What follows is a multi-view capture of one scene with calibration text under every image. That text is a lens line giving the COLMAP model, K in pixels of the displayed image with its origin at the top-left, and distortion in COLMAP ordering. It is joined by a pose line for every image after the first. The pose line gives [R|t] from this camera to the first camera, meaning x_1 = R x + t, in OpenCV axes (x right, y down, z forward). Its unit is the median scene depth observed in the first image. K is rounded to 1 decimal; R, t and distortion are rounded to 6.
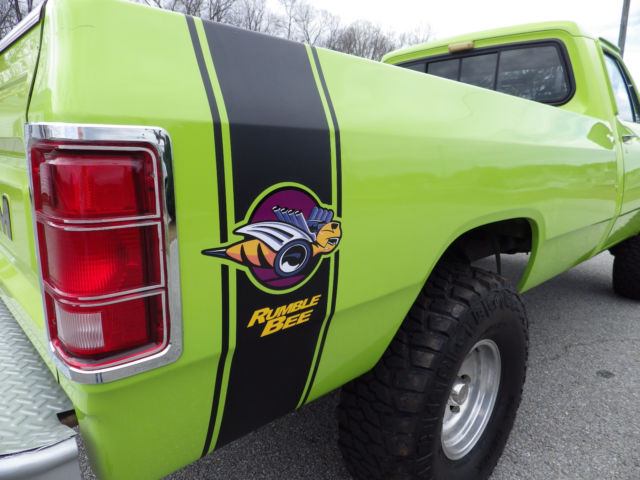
lens RADIAL K [[429.2, 0, 317.3], [0, 429.2, 238.8], [0, 0, 1]] dist [0.003196, -0.000107]
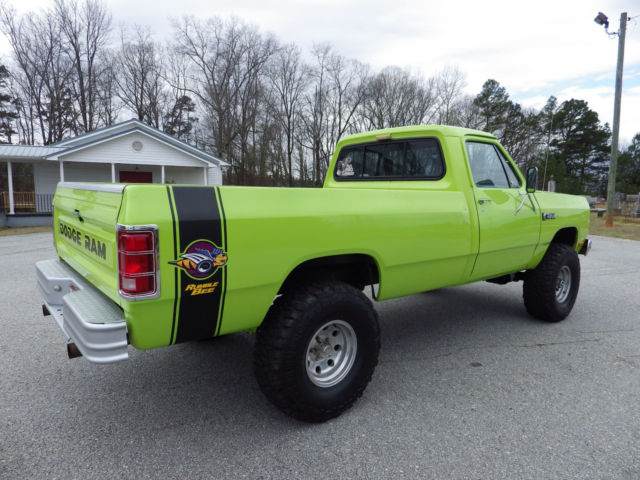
lens RADIAL K [[429.2, 0, 317.6], [0, 429.2, 239.0], [0, 0, 1]] dist [0.003196, -0.000107]
pose [[0.996874, 0.004310, -0.078887, 0.599534], [-0.011166, 0.996174, -0.086680, 0.066829], [0.078212, 0.087290, 0.993108, -1.144728]]
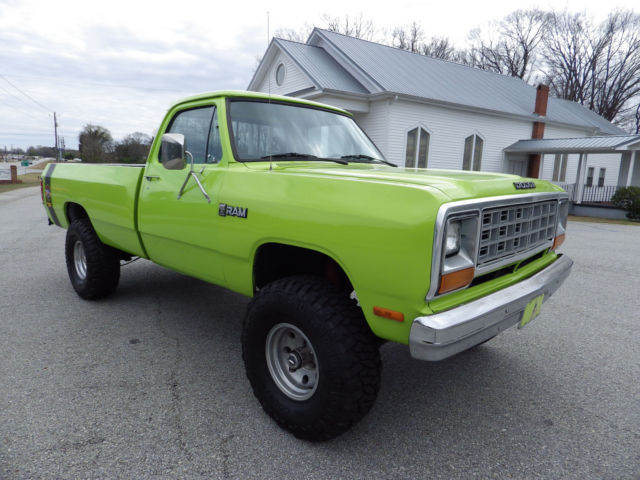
lens RADIAL K [[429.2, 0, 321.5], [0, 429.2, 241.5], [0, 0, 1]] dist [0.003196, -0.000107]
pose [[0.049008, 0.150181, -0.987443, 4.792847], [-0.224032, 0.965093, 0.135663, -0.786723], [0.973349, 0.214570, 0.080943, 3.302330]]
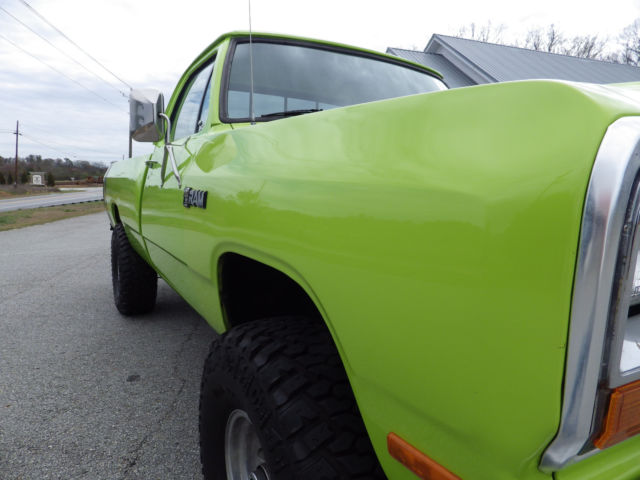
lens RADIAL K [[429.2, 0, 318.0], [0, 429.2, 240.3], [0, 0, 1]] dist [0.003196, -0.000107]
pose [[-0.229041, 0.100421, -0.968223, 3.700174], [-0.220934, 0.963343, 0.152179, -0.688627], [0.948013, 0.248769, -0.198459, 3.673294]]
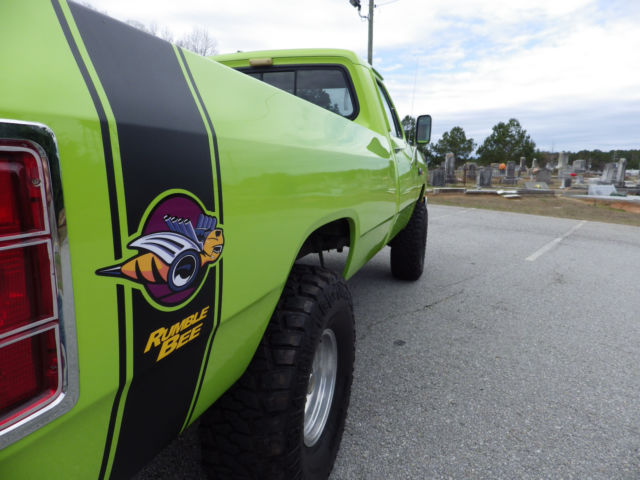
lens RADIAL K [[429.2, 0, 320.1], [0, 429.2, 239.0], [0, 0, 1]] dist [0.003196, -0.000107]
pose [[0.885268, -0.078369, 0.458431, -0.148329], [0.087987, 0.996122, 0.000378, 0.002319], [-0.456683, 0.040002, 0.888730, 0.024127]]
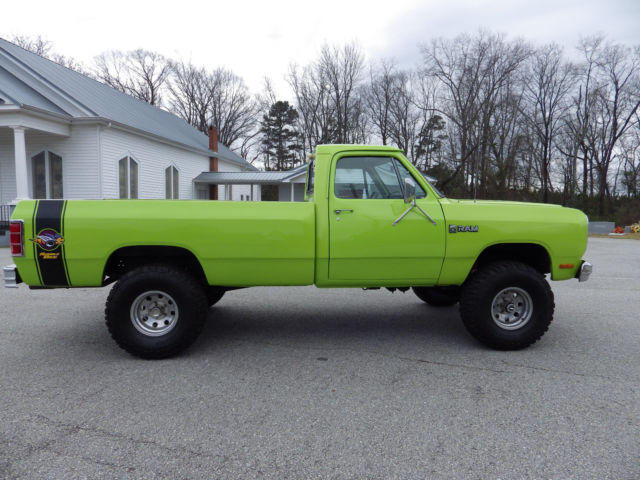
lens RADIAL K [[429.2, 0, 320.2], [0, 429.2, 238.4], [0, 0, 1]] dist [0.003196, -0.000107]
pose [[0.781782, 0.038640, -0.622353, 3.781012], [-0.117320, 0.989368, -0.085947, 0.031088], [0.612415, 0.140206, 0.778004, -0.671231]]
